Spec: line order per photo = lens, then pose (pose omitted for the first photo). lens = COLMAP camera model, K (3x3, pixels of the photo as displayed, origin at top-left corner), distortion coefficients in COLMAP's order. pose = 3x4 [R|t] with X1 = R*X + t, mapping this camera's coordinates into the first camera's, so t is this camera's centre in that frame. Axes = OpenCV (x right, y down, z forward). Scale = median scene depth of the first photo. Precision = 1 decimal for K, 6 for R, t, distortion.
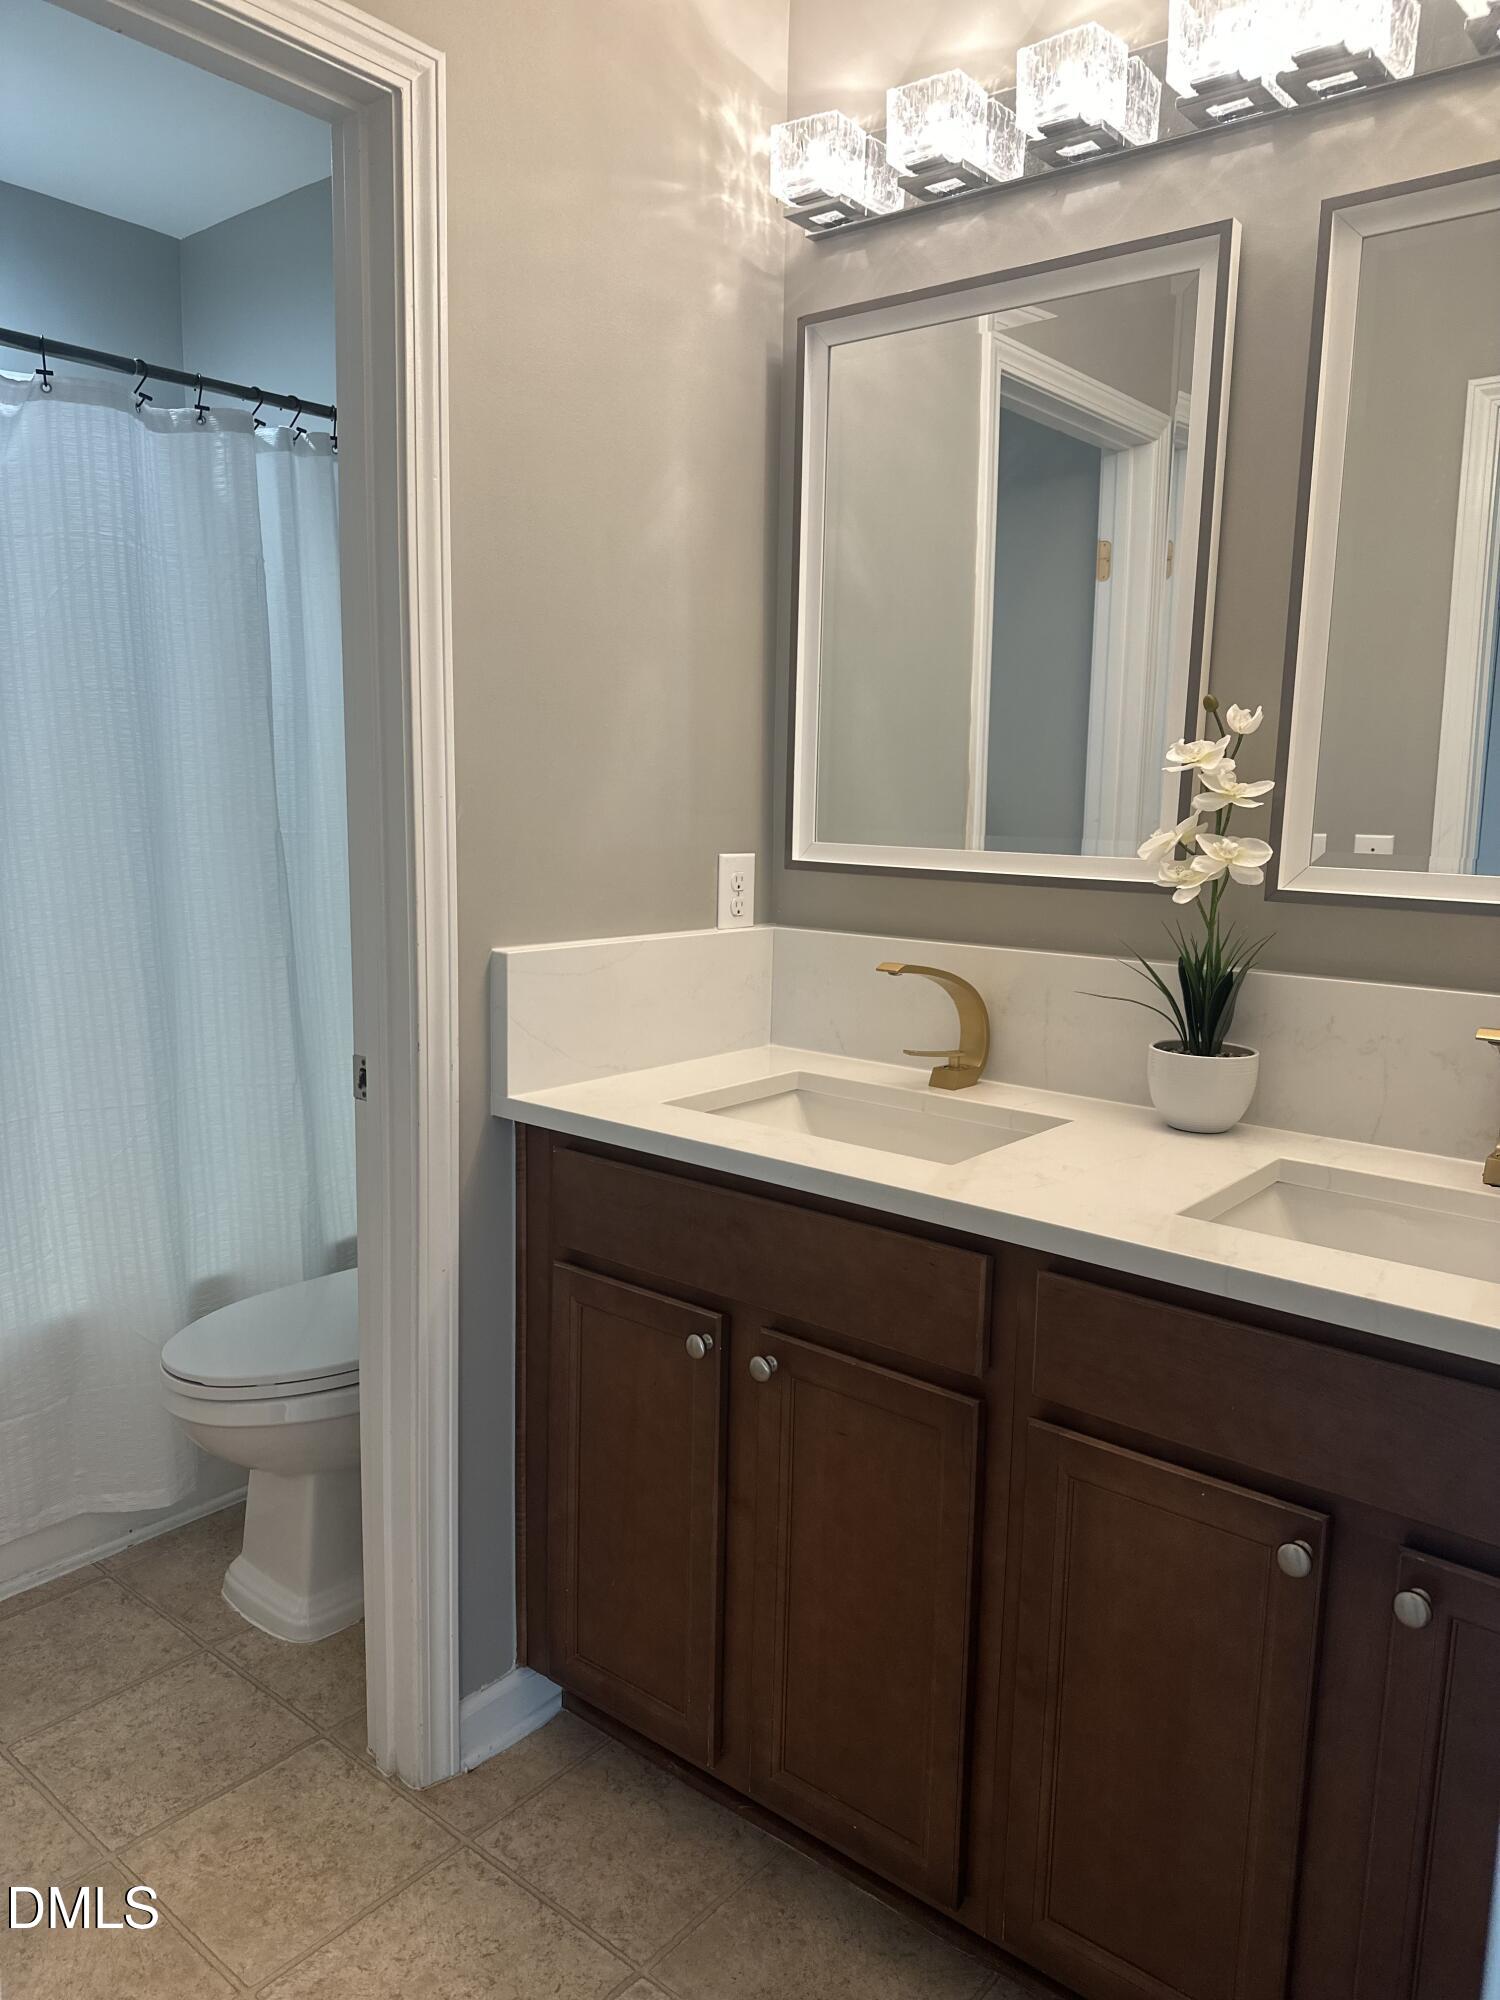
lens RADIAL K [[1402.2, 0, 755.8], [0, 1402.2, 1004.6], [0, 0, 1]] dist [0.039637, -0.046453]
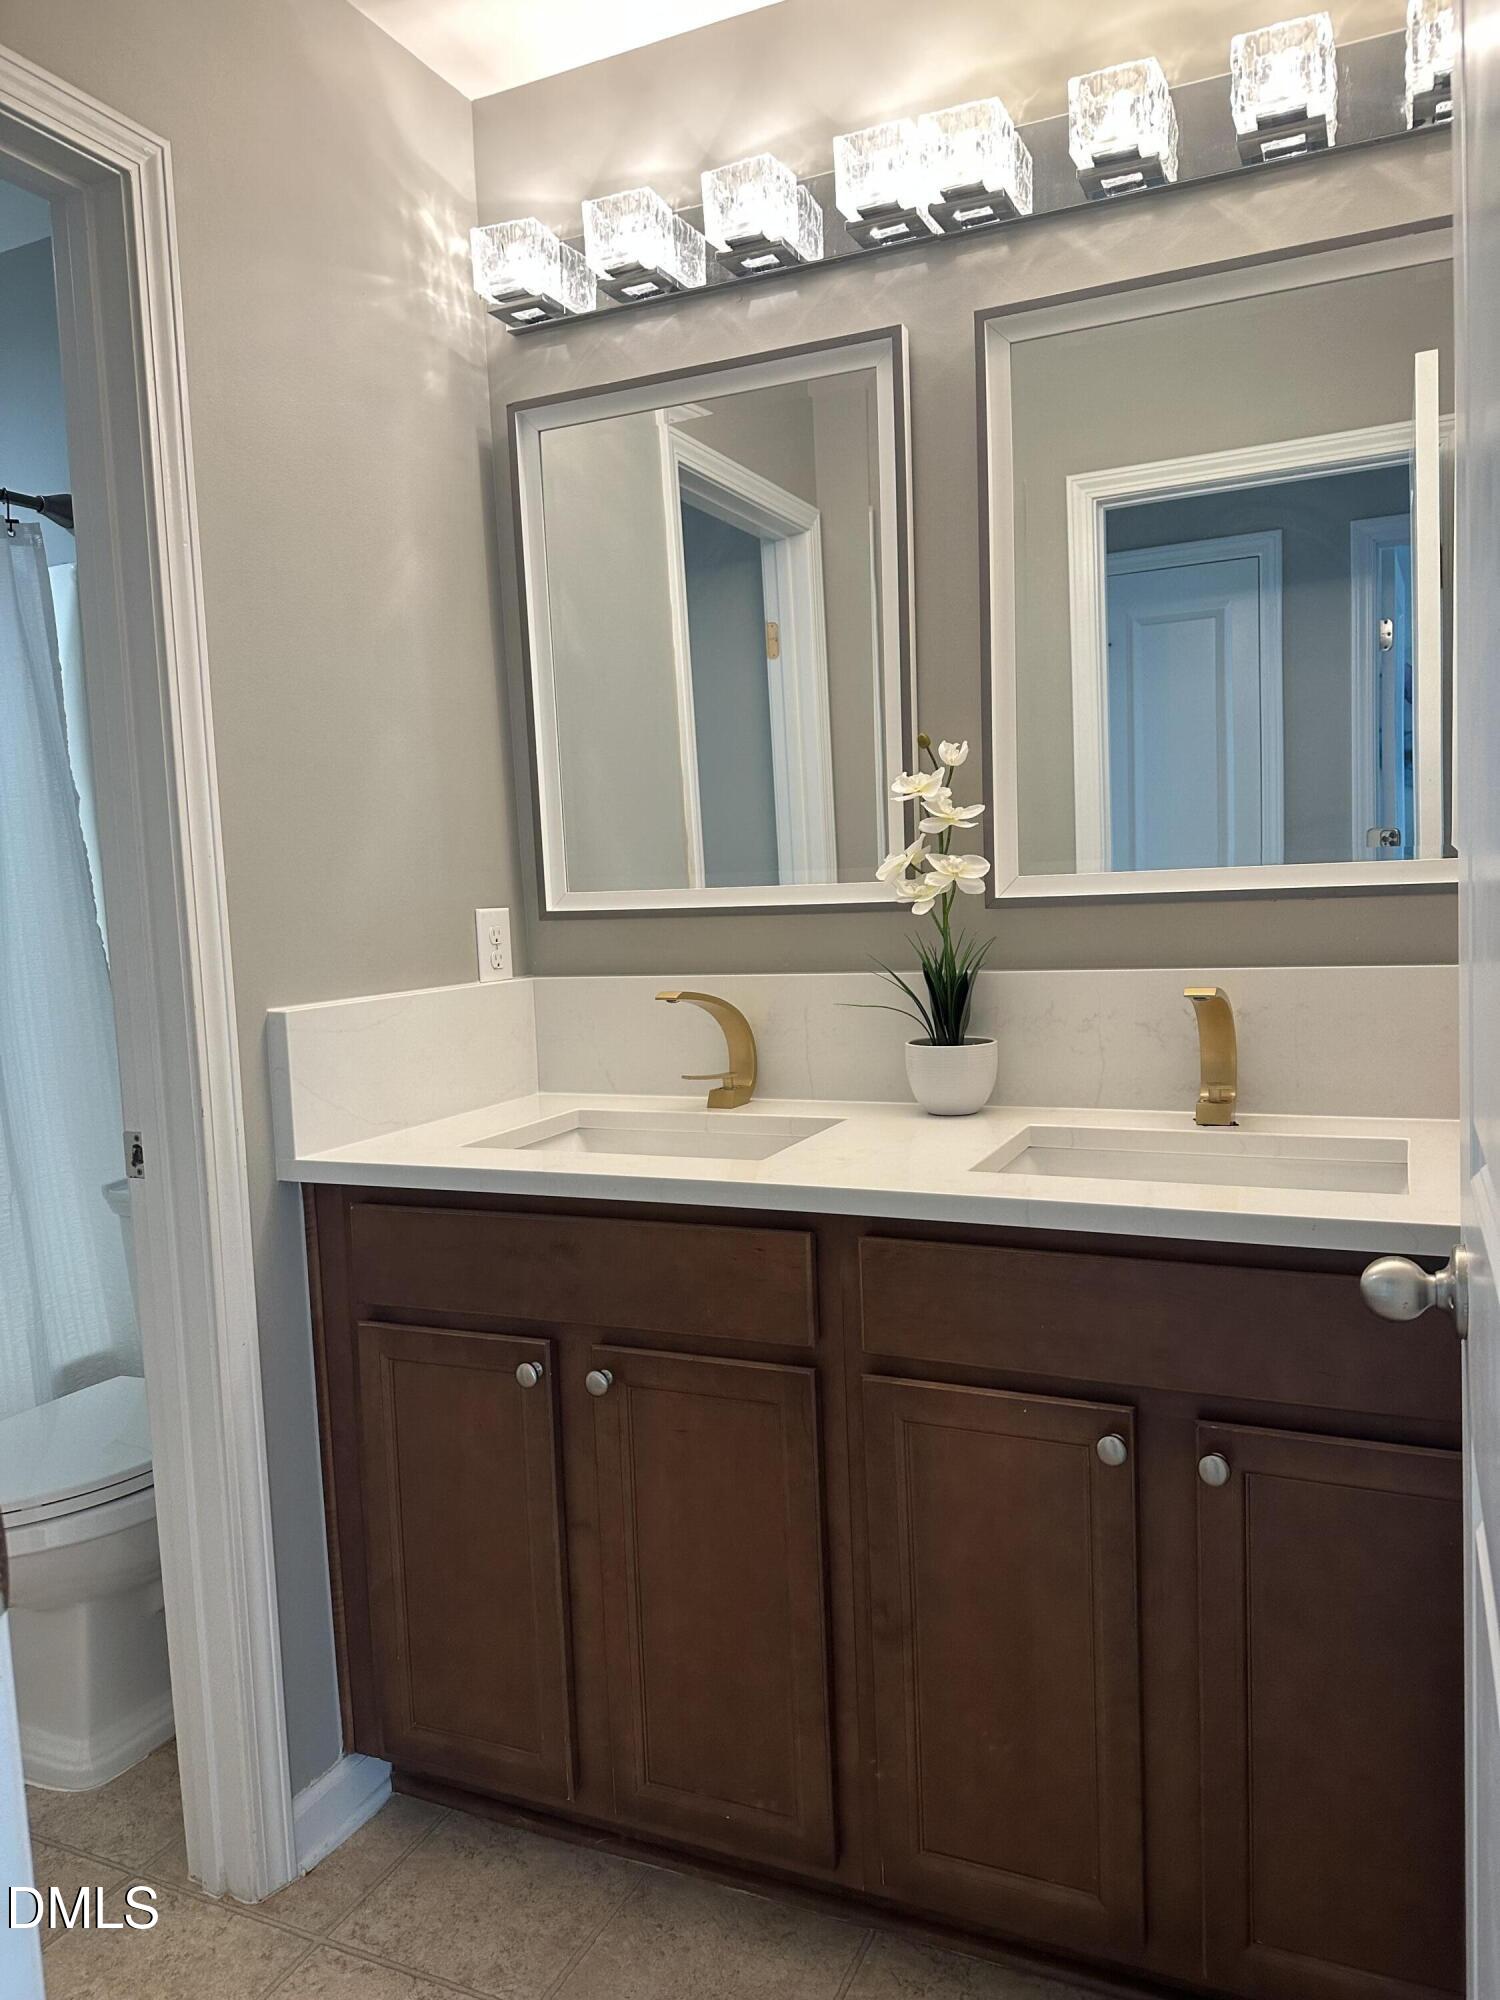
lens RADIAL K [[1402.2, 0, 763.2], [0, 1402.2, 1003.8], [0, 0, 1]] dist [0.039637, -0.046453]
pose [[0.964972, -0.083809, 0.248606, -0.099442], [0.100728, 0.993330, -0.056113, 0.047071], [-0.242246, 0.079189, 0.966978, -0.045080]]
